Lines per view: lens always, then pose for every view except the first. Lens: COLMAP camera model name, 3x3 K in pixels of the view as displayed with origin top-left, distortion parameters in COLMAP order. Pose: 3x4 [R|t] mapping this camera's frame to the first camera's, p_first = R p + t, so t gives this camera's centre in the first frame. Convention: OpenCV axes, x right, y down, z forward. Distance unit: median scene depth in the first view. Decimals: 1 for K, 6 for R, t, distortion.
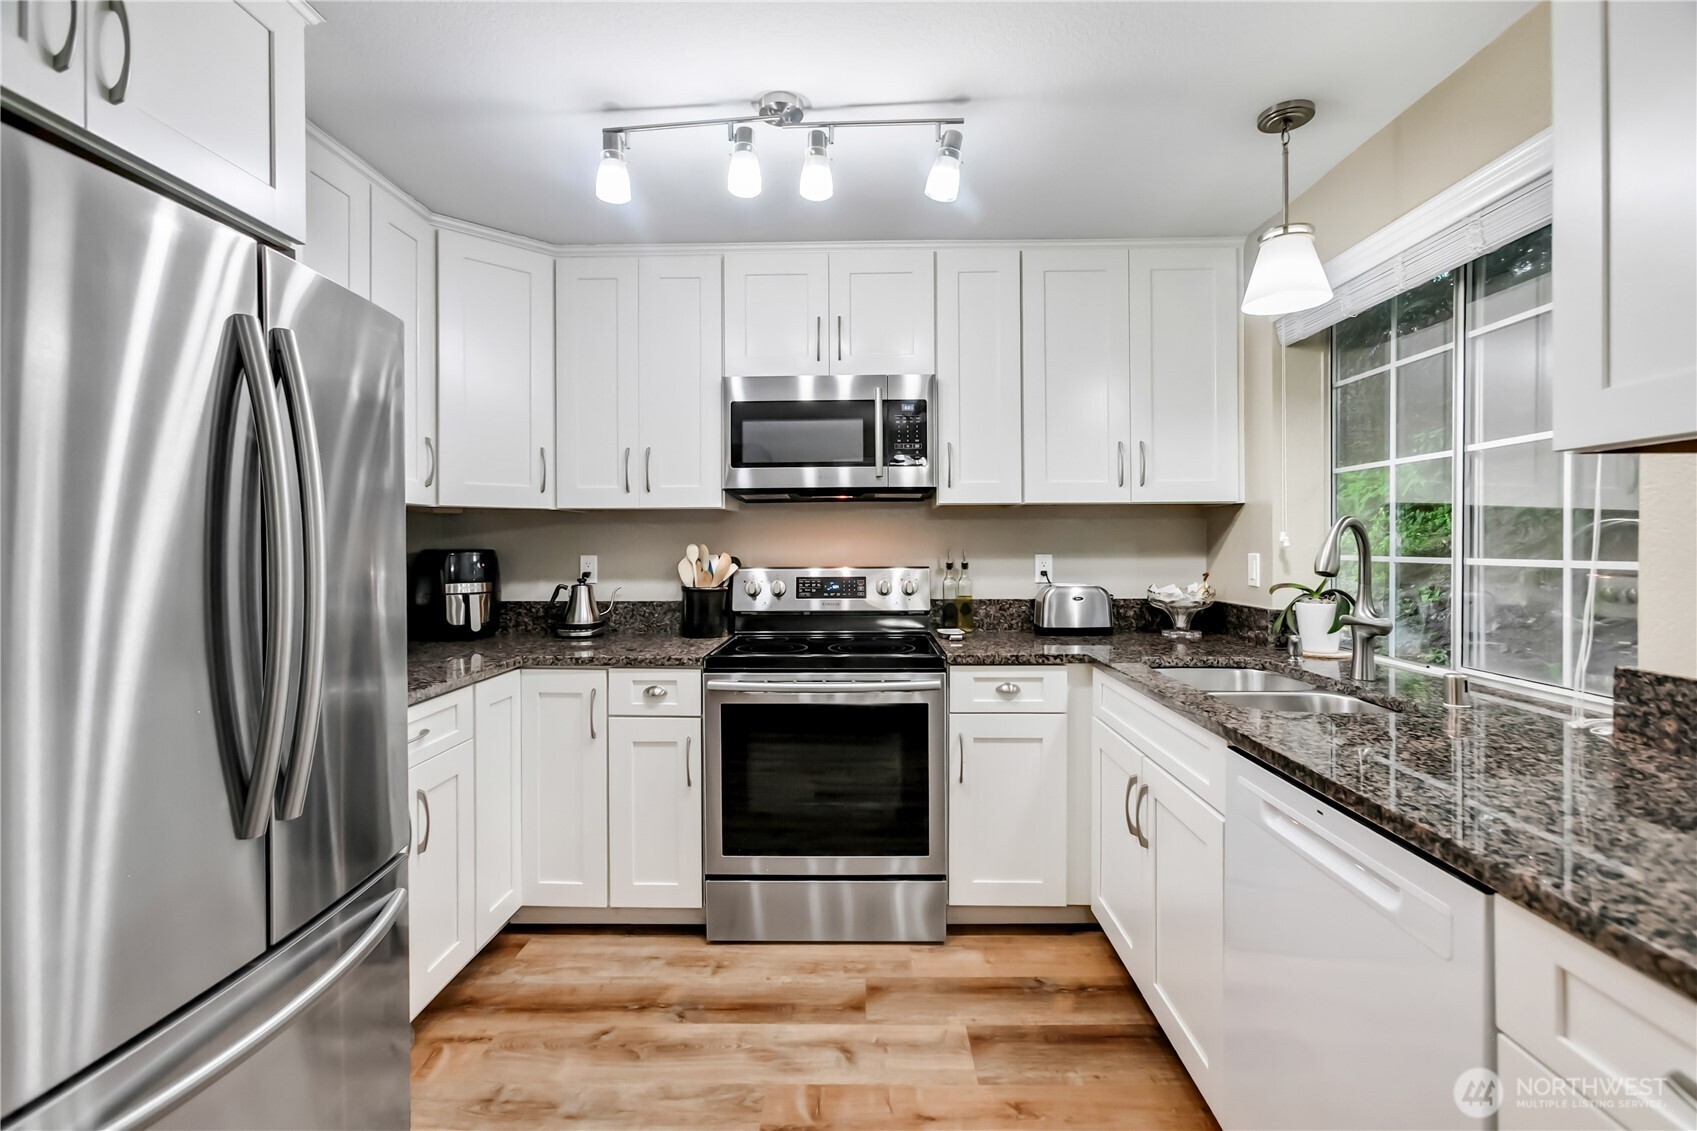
lens RADIAL K [[750.9, 0, 856.7], [0, 750.9, 541.9], [0, 0, 1]] dist [-0.010506, 0.007380]
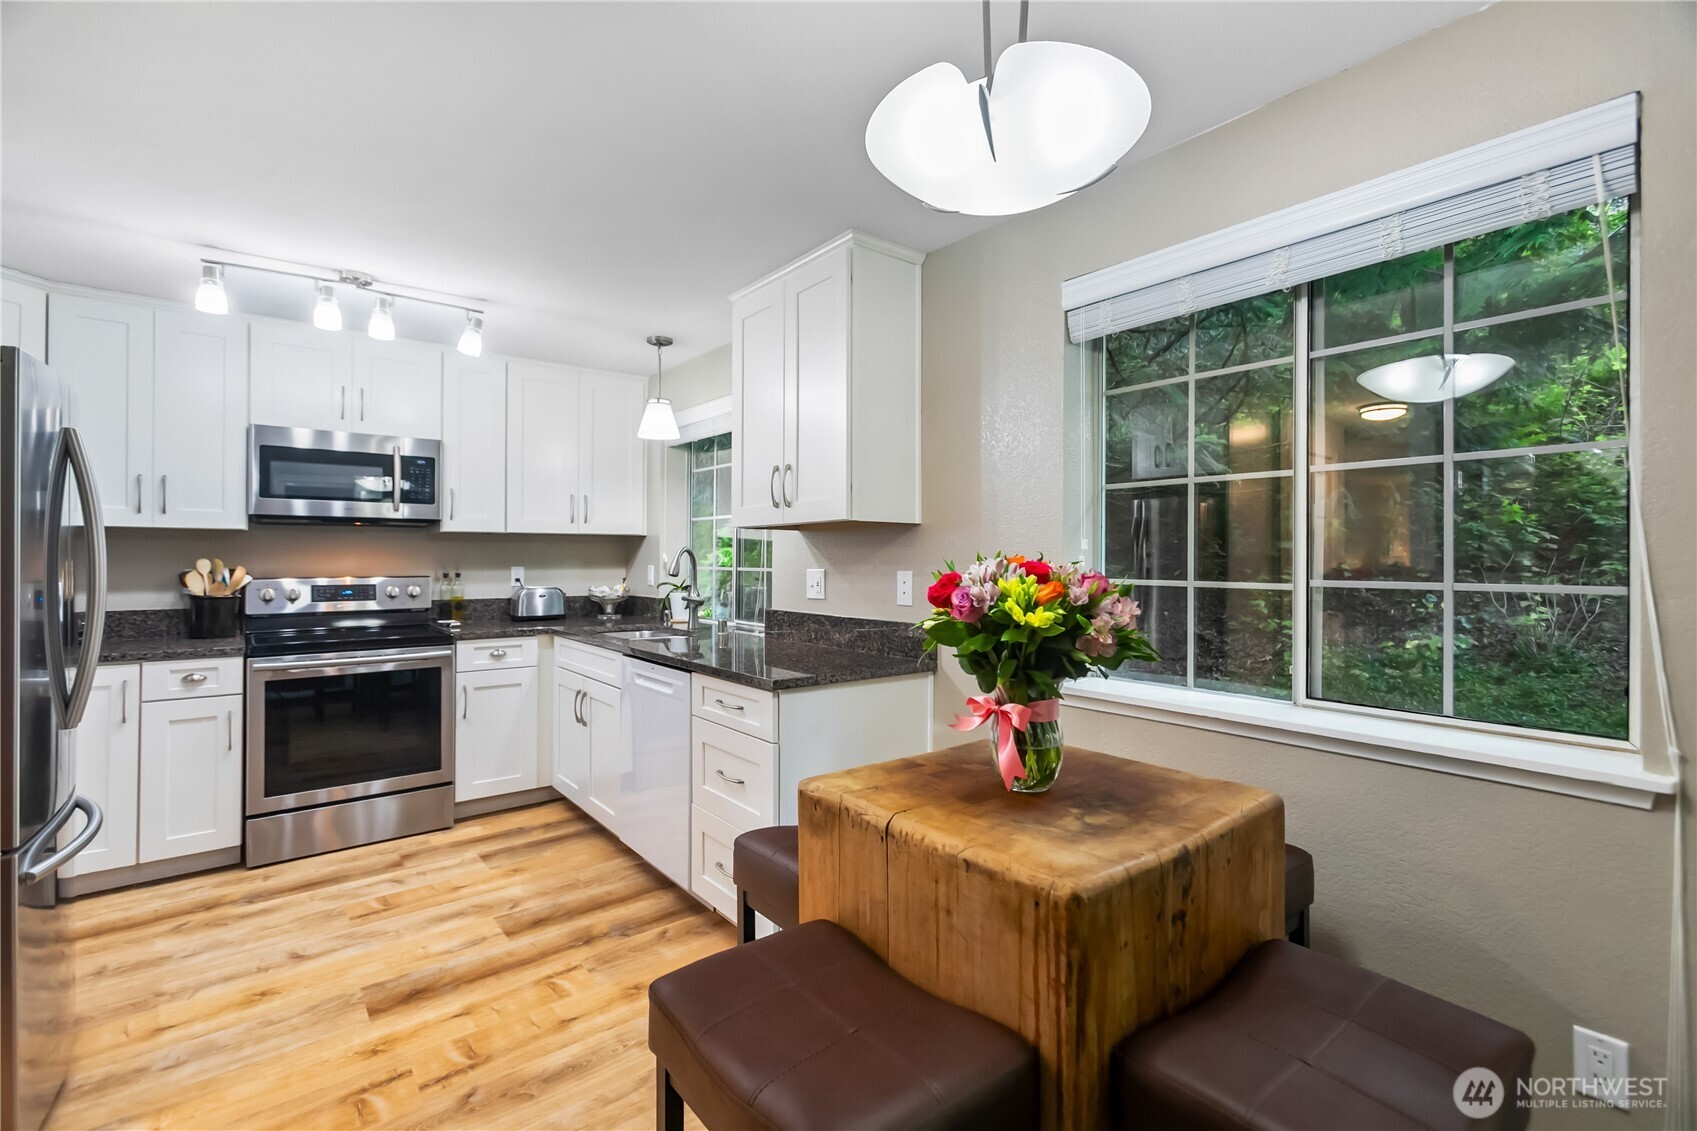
lens RADIAL K [[750.9, 0, 854.8], [0, 750.9, 563.2], [0, 0, 1]] dist [-0.010506, 0.007380]
pose [[0.762894, -0.000160, 0.646523, -0.233089], [-0.005802, 0.999958, 0.007095, -0.005158], [-0.646497, -0.009164, 0.762861, -0.645316]]
